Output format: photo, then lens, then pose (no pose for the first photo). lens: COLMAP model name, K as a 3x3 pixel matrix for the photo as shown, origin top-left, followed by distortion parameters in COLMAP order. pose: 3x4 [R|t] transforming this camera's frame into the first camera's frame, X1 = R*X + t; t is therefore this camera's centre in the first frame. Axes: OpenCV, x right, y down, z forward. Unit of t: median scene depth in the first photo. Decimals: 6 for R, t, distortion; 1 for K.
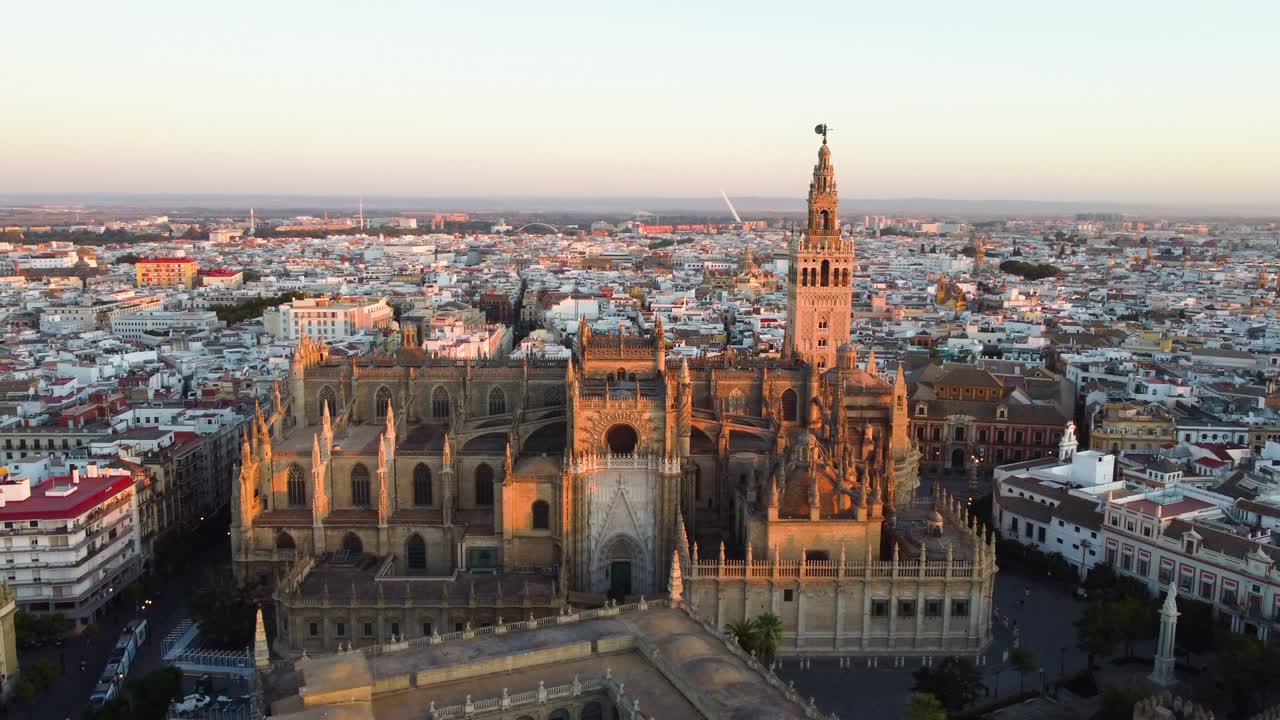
lens RADIAL K [[929.2, 0, 634.5], [0, 929.2, 359.8], [0, 0, 1]] dist [0.000151, -0.000922]
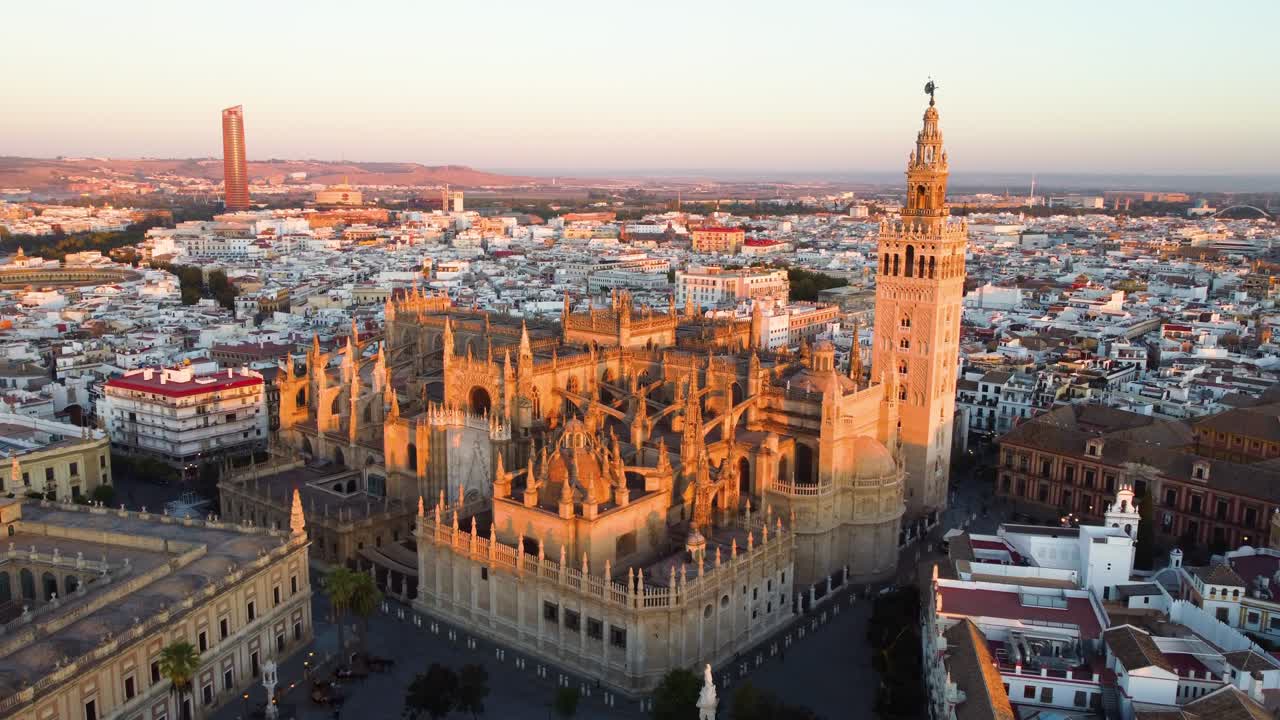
lens RADIAL K [[929.2, 0, 634.5], [0, 929.2, 359.8], [0, 0, 1]] dist [0.000151, -0.000922]
pose [[0.798399, 0.118583, -0.590336, 0.512533], [-0.104460, 0.992827, 0.058156, -0.027626], [0.592998, 0.015234, 0.805060, 0.179666]]
